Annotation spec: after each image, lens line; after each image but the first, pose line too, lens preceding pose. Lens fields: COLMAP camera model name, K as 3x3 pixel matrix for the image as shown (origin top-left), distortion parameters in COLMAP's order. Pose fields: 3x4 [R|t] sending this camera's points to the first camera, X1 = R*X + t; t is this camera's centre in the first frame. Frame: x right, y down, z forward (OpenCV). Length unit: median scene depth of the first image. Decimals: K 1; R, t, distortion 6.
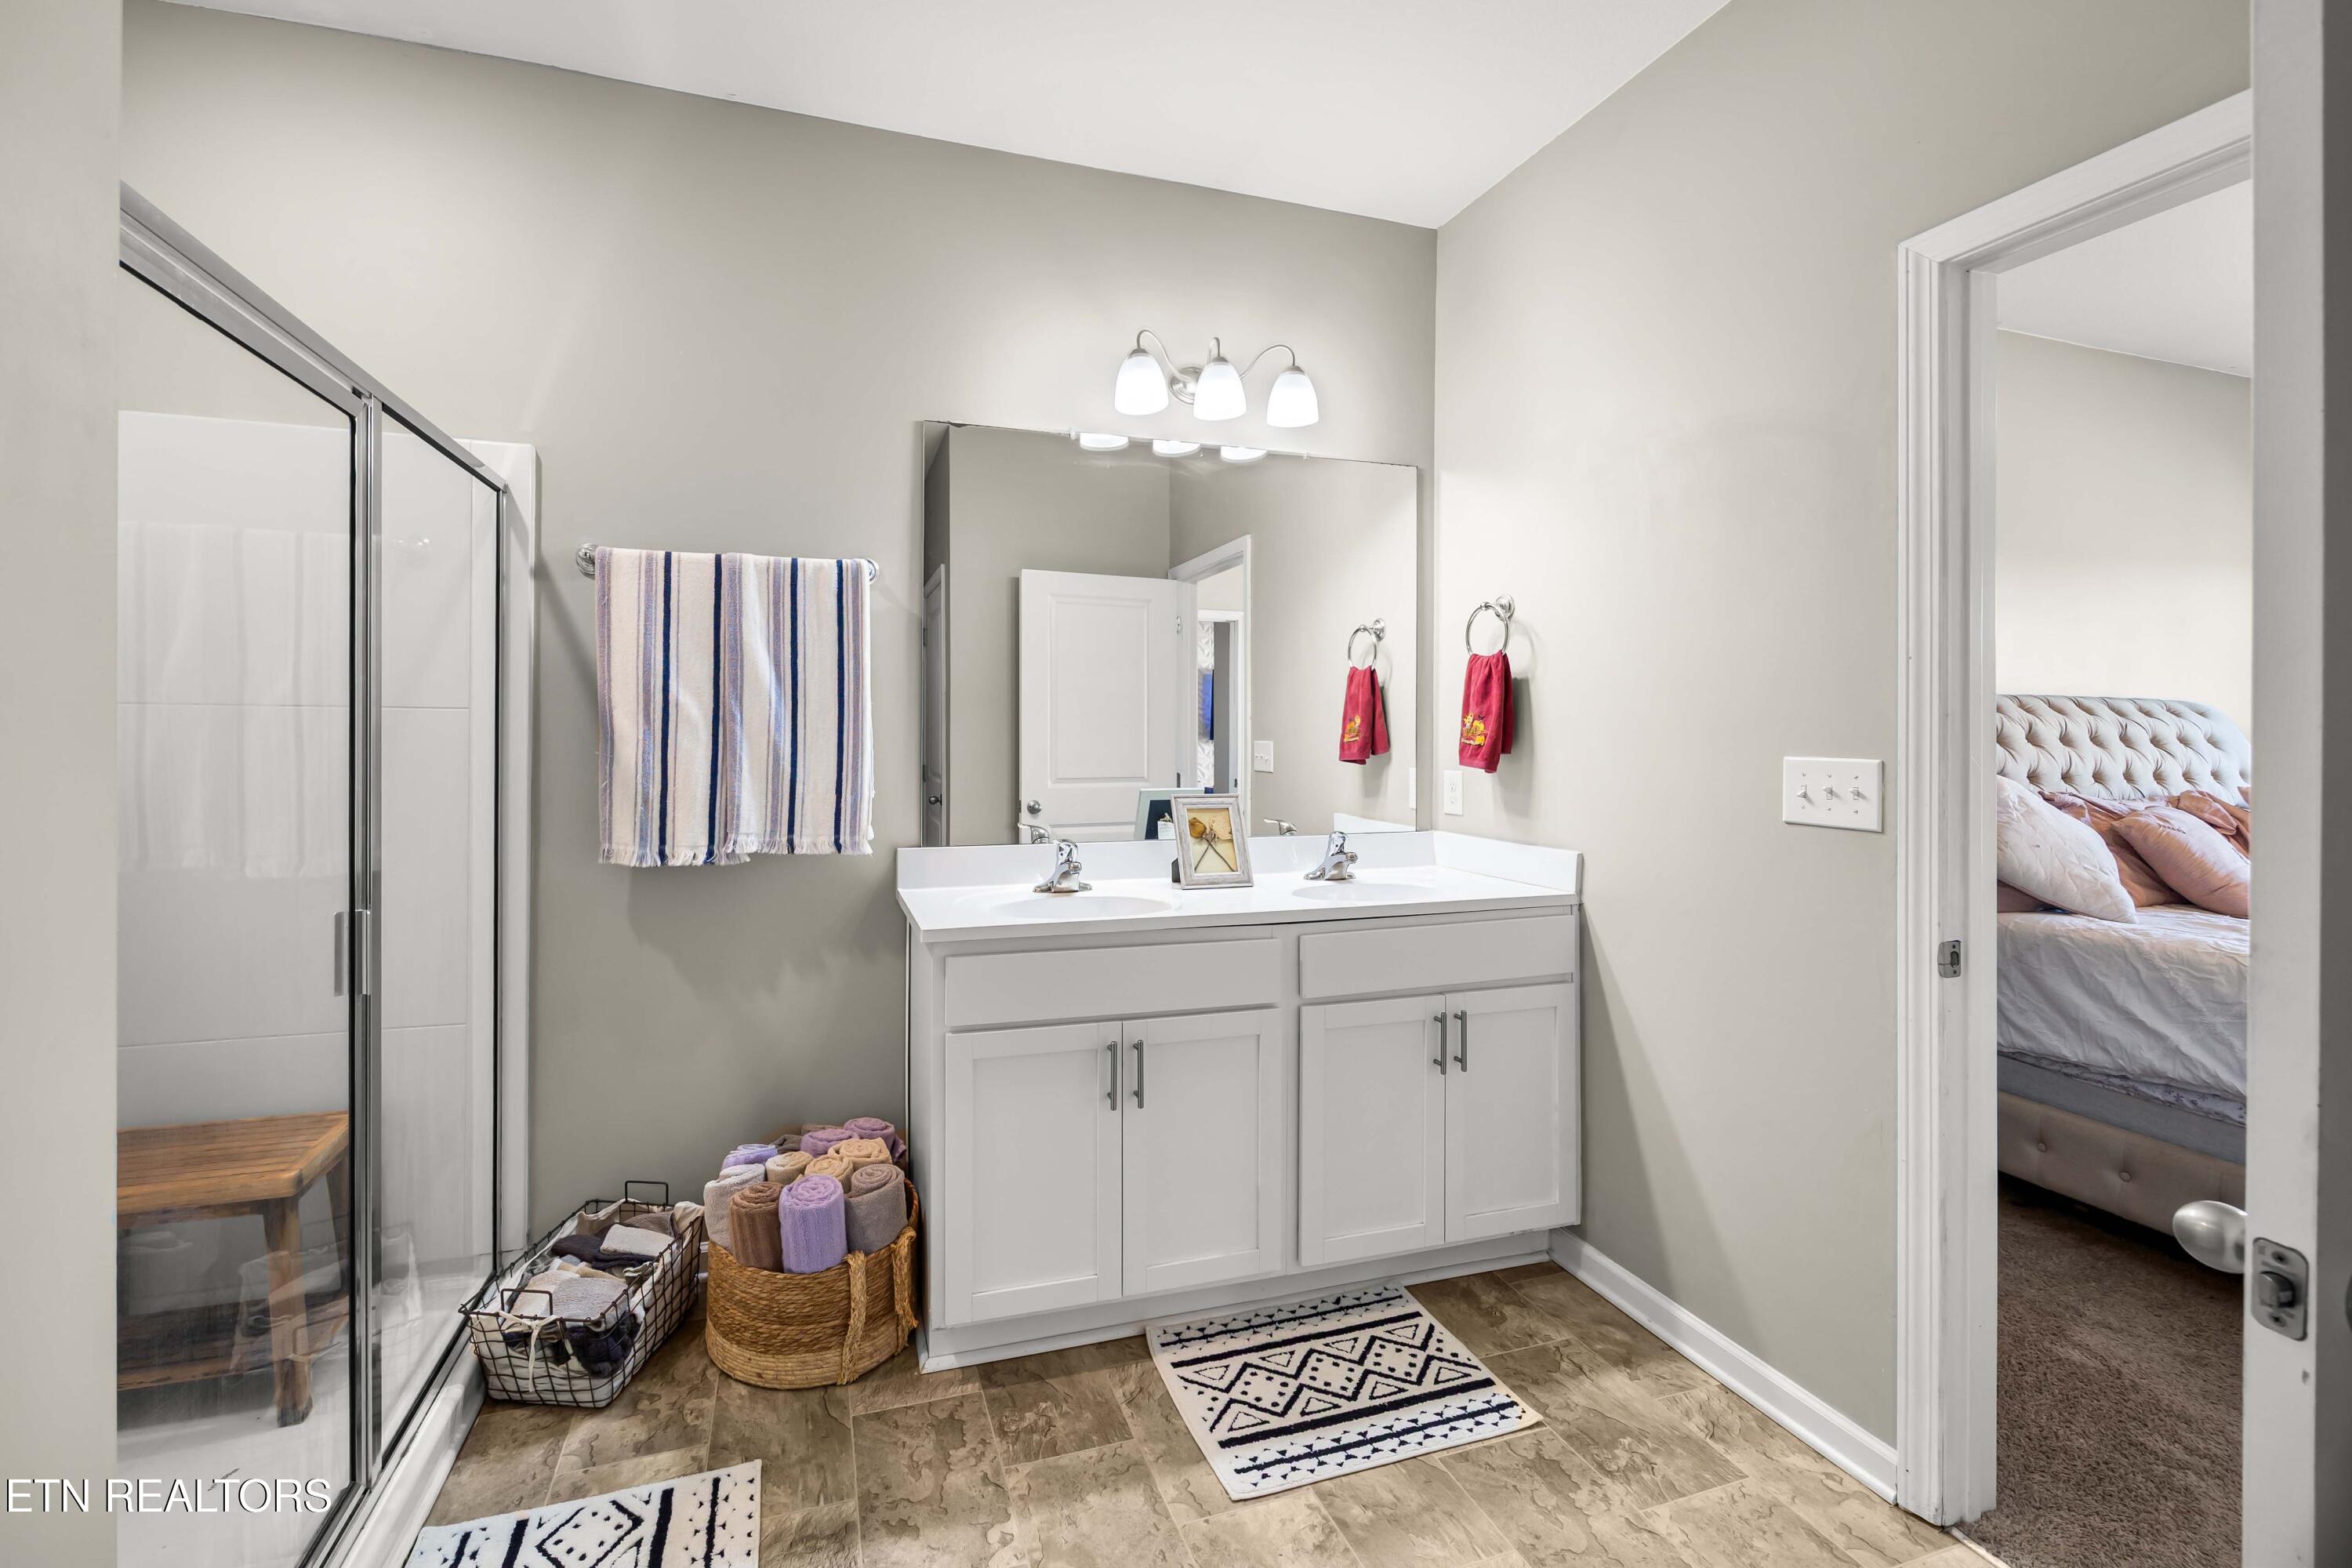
lens RADIAL K [[946.8, 0, 1107.2], [0, 946.8, 720.2], [0, 0, 1]] dist [-0.007366, 0.000316]
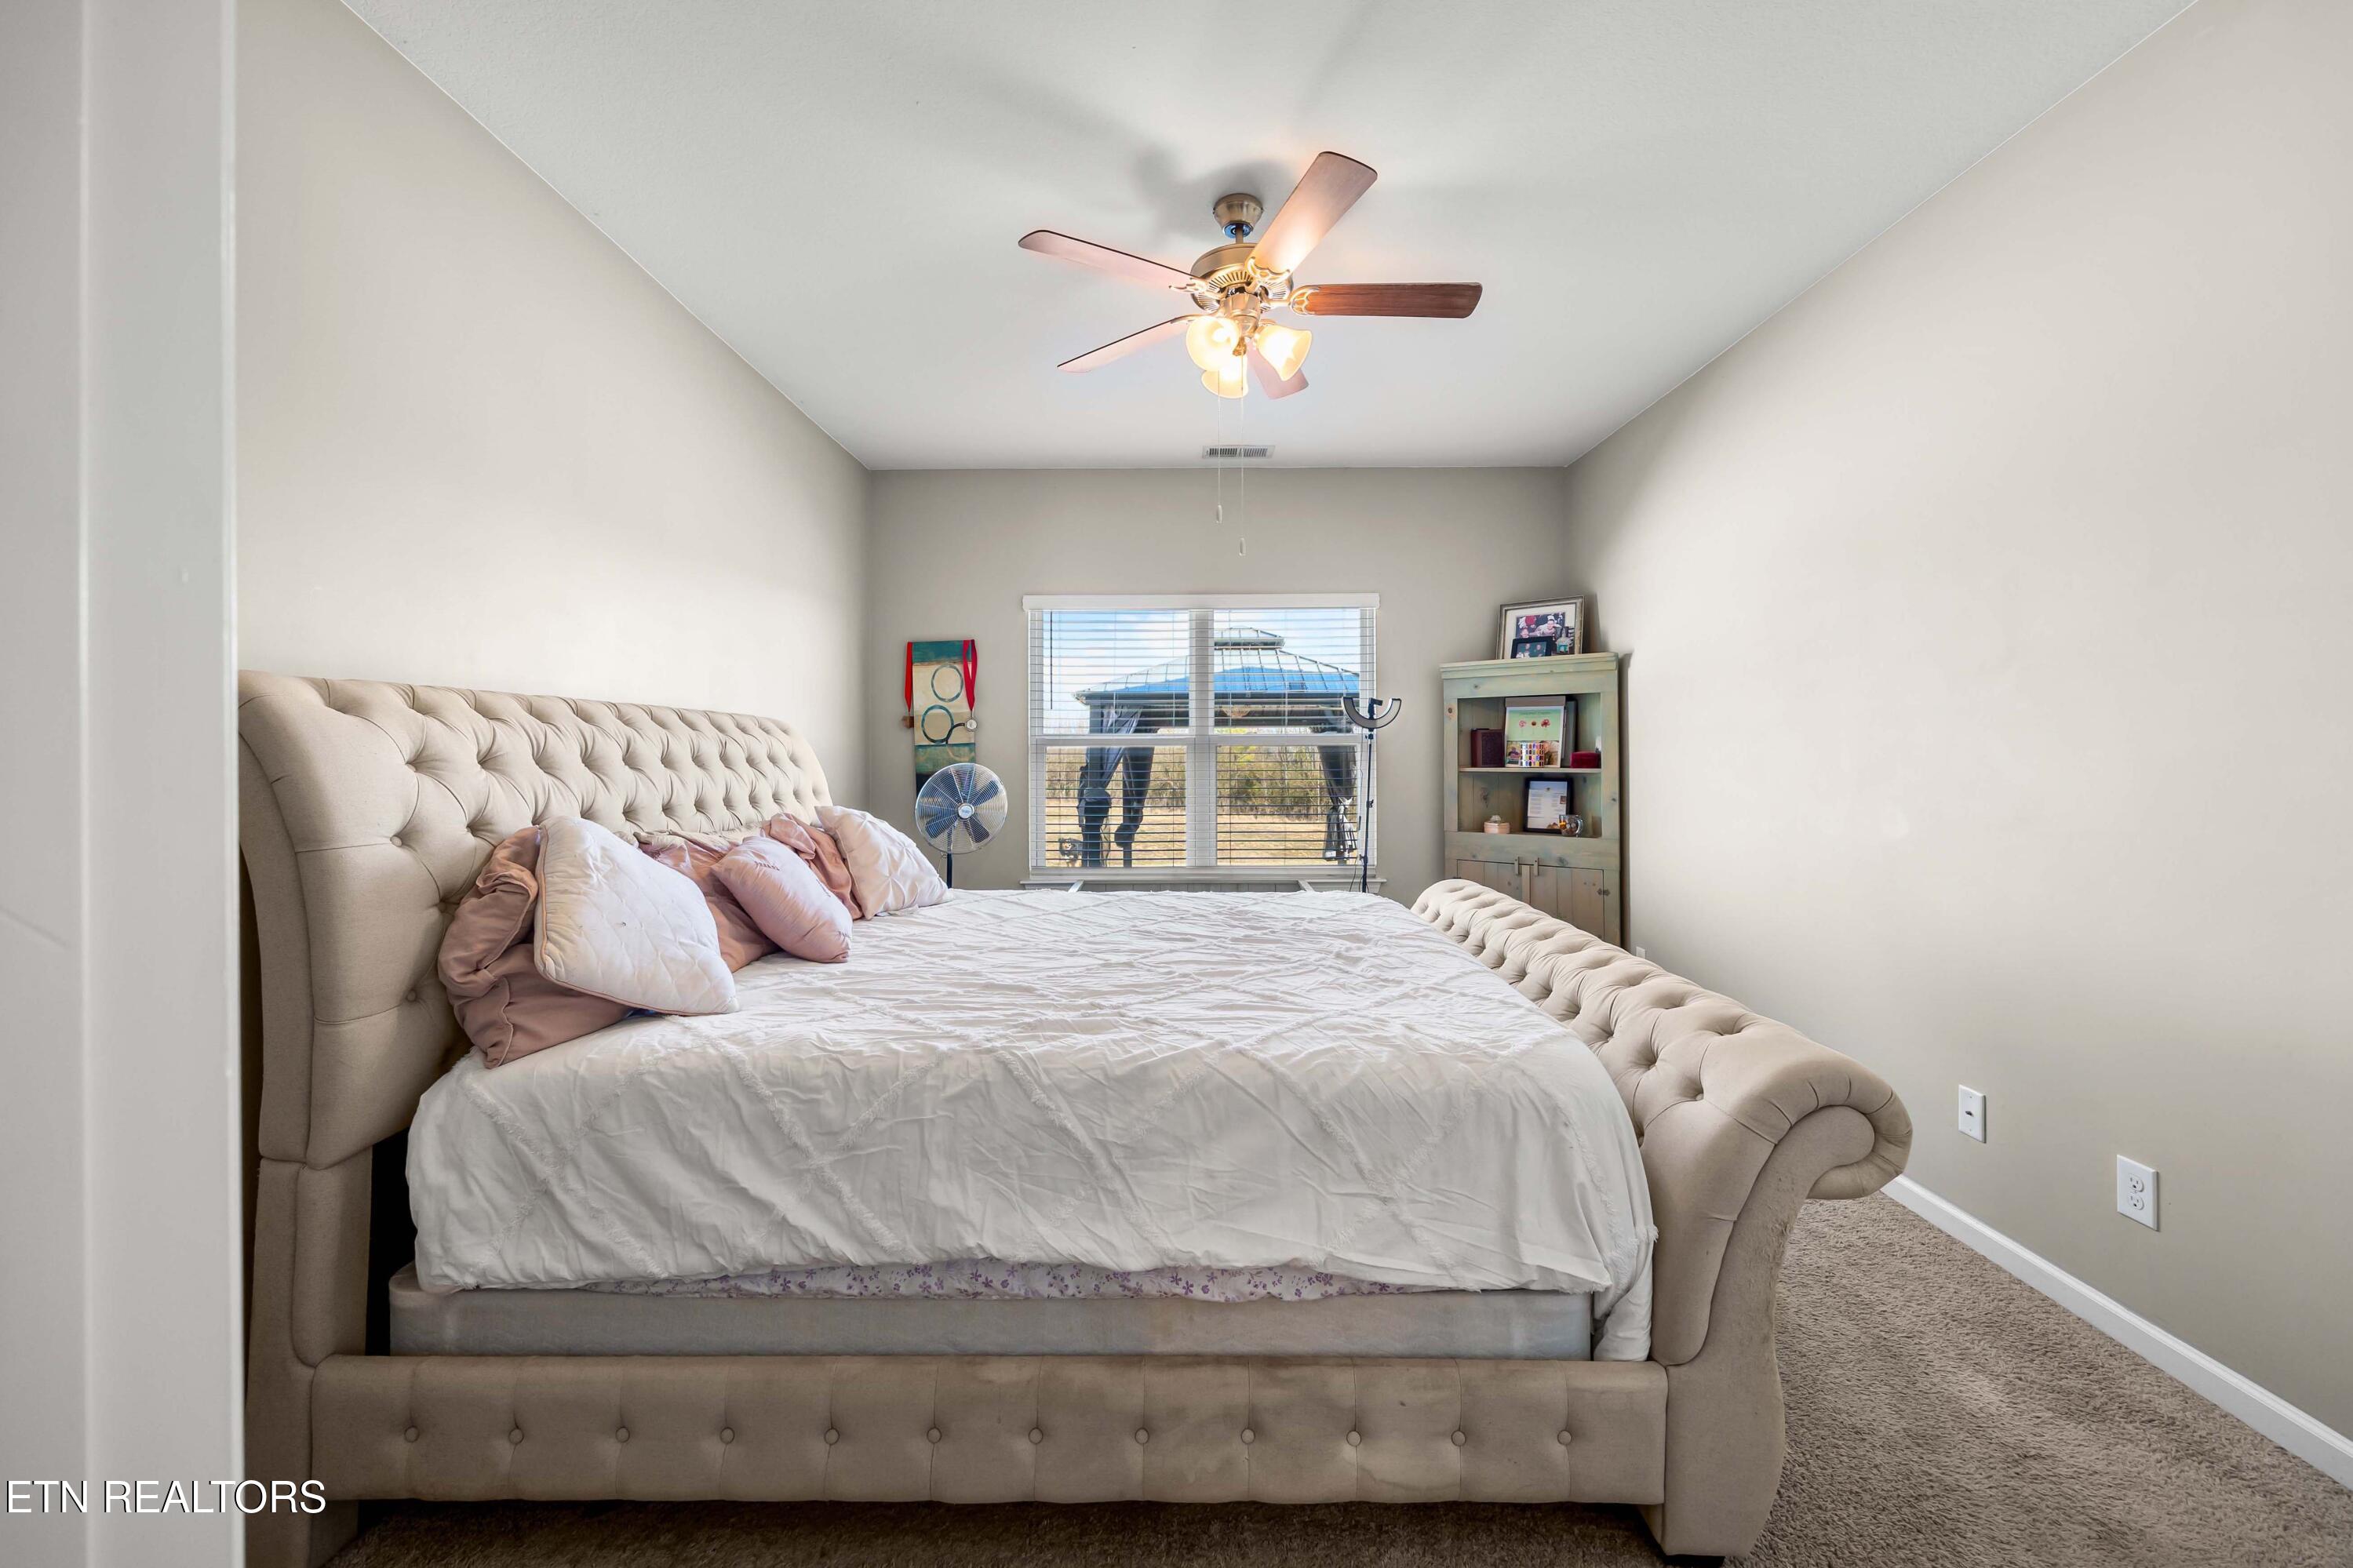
lens RADIAL K [[947.1, 0, 1170.0], [0, 947.1, 746.0], [0, 0, 1]] dist [-0.007366, 0.000316]
pose [[0.302248, -0.003163, 0.953224, 0.444272], [0.000196, 0.999995, 0.003256, 0.006860], [-0.953229, -0.000798, 0.302247, 0.406812]]
